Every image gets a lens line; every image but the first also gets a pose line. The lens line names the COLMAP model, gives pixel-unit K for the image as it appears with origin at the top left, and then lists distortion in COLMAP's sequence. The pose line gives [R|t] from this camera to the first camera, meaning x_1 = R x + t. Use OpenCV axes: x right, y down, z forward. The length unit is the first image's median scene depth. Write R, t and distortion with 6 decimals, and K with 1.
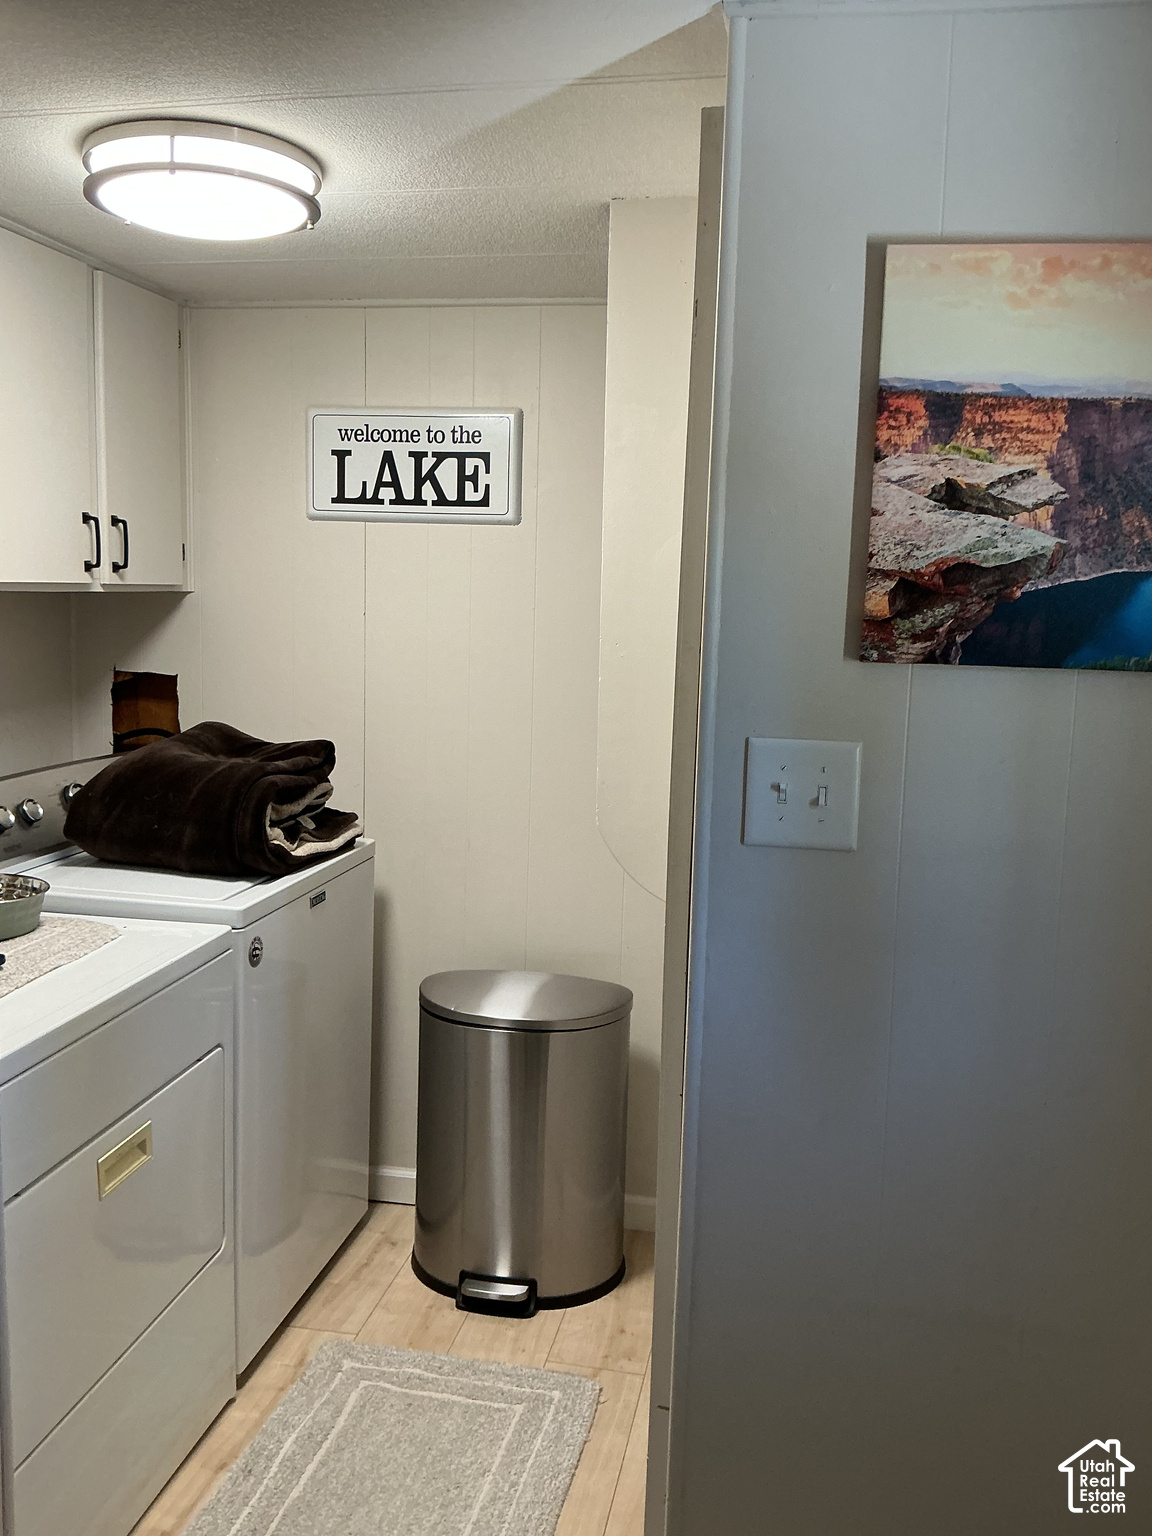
lens RADIAL K [[1272.4, 0, 606.1], [0, 1272.4, 776.6], [0, 0, 1]] dist [0.032397, -0.108922]
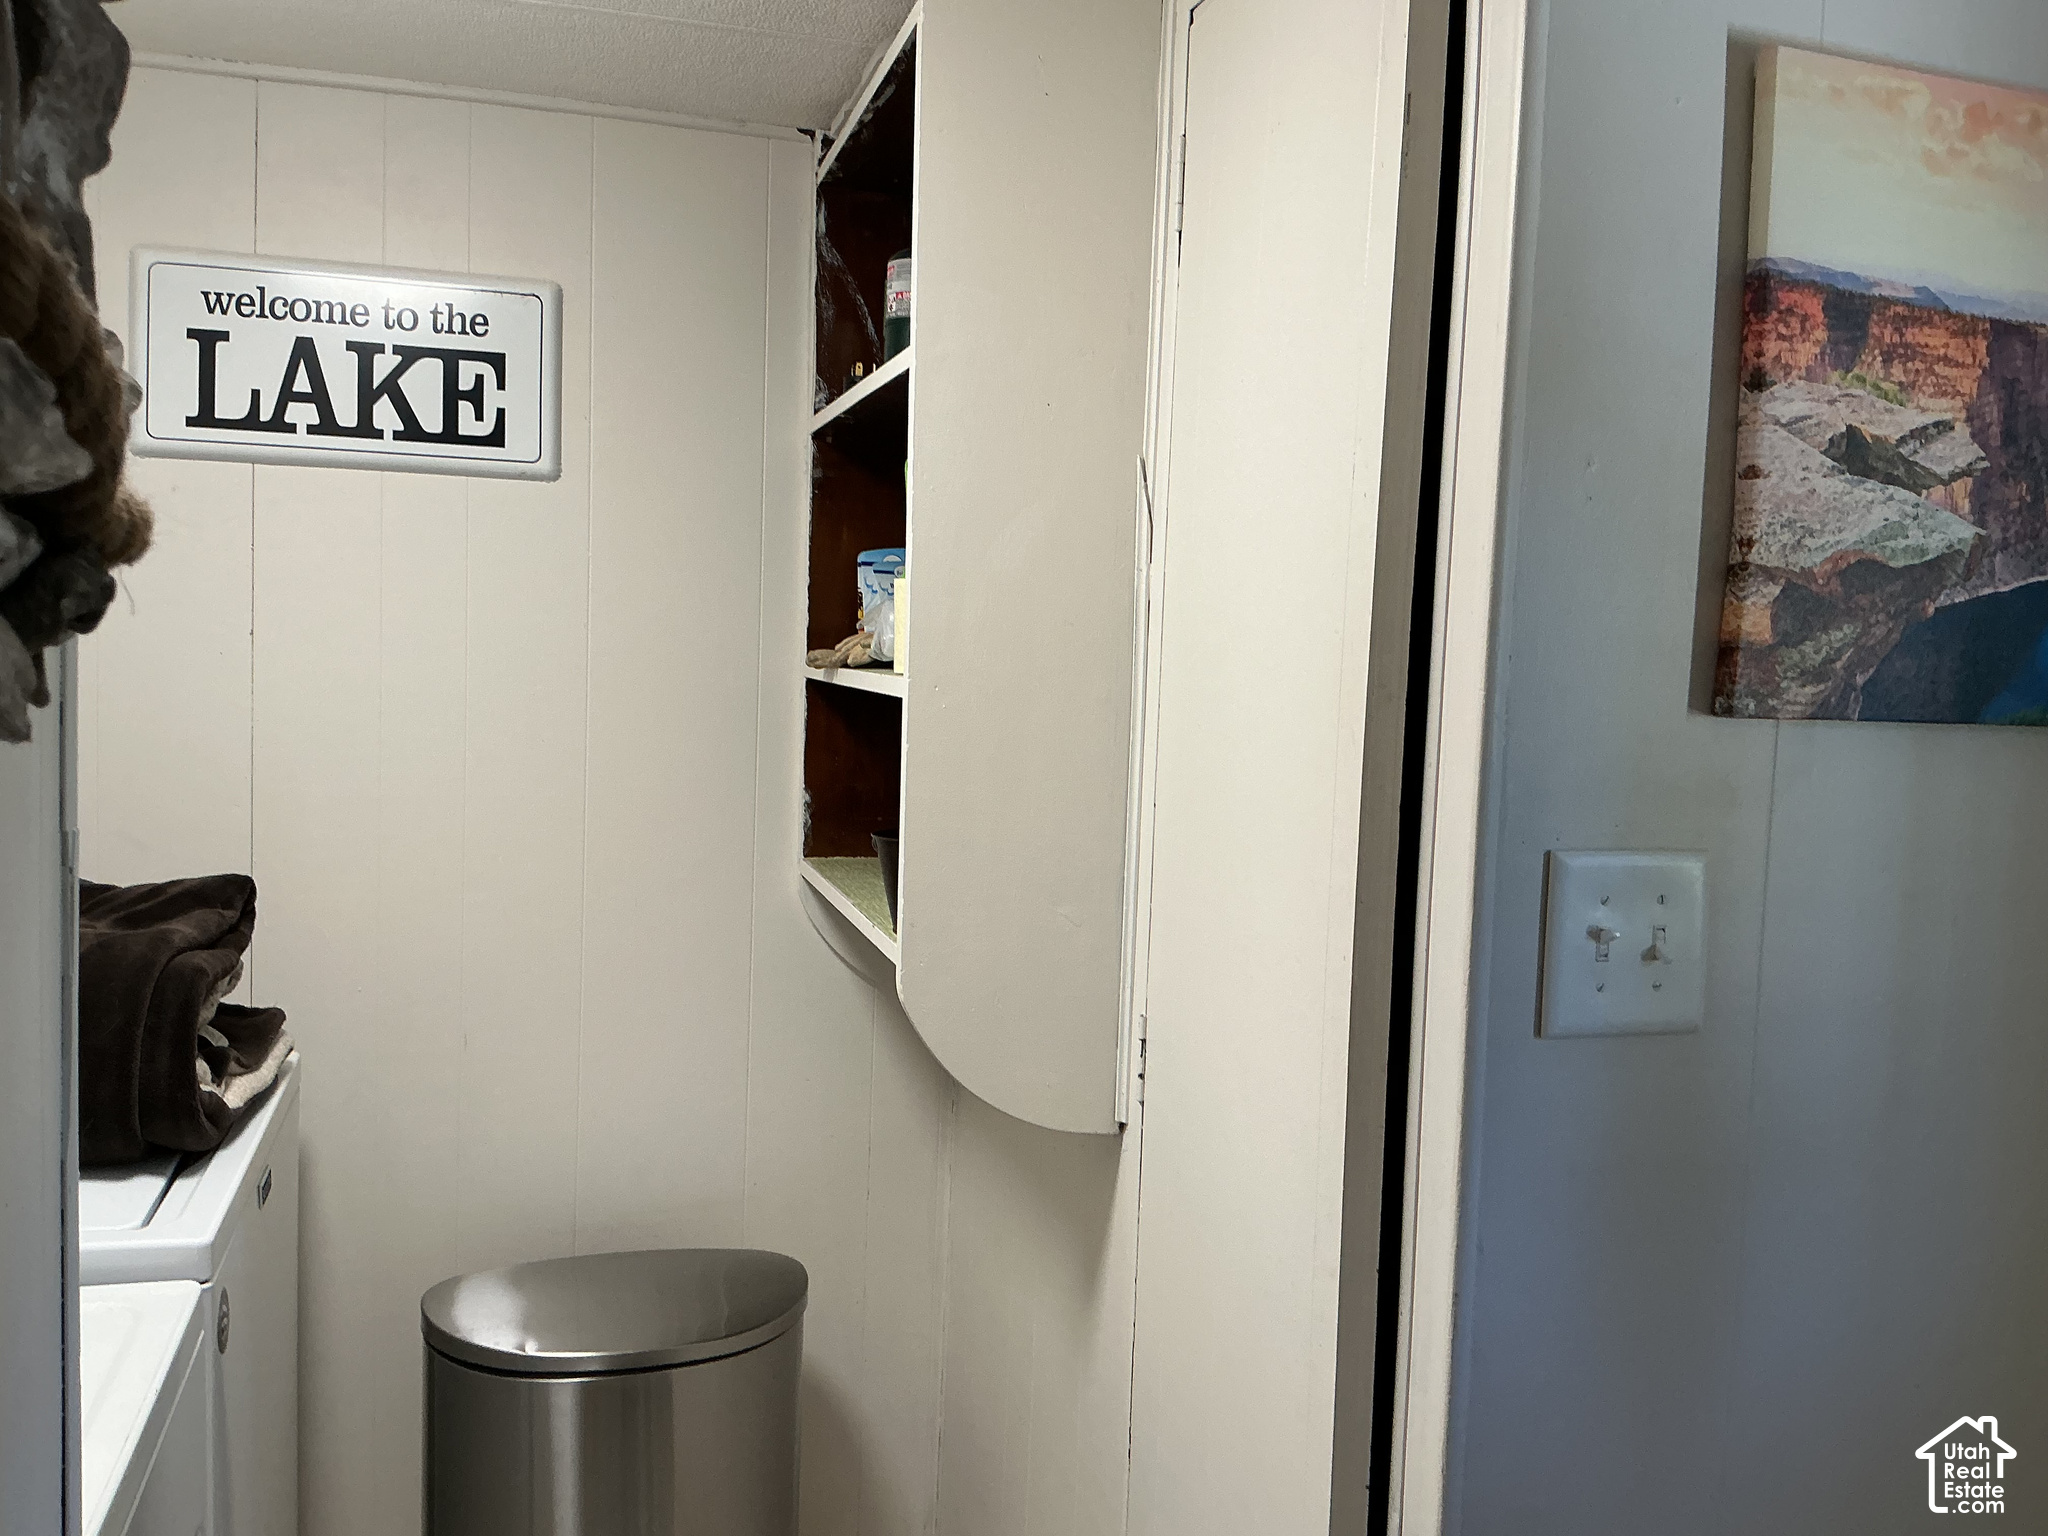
lens RADIAL K [[1696.5, 0, 1030.0], [0, 1696.5, 775.7], [0, 0, 1]] dist [0.032397, -0.108922]
pose [[0.893076, -0.028864, 0.448979, -0.466603], [0.049213, 0.998219, -0.033718, -0.052565], [-0.447206, 0.052208, 0.892906, 0.436938]]
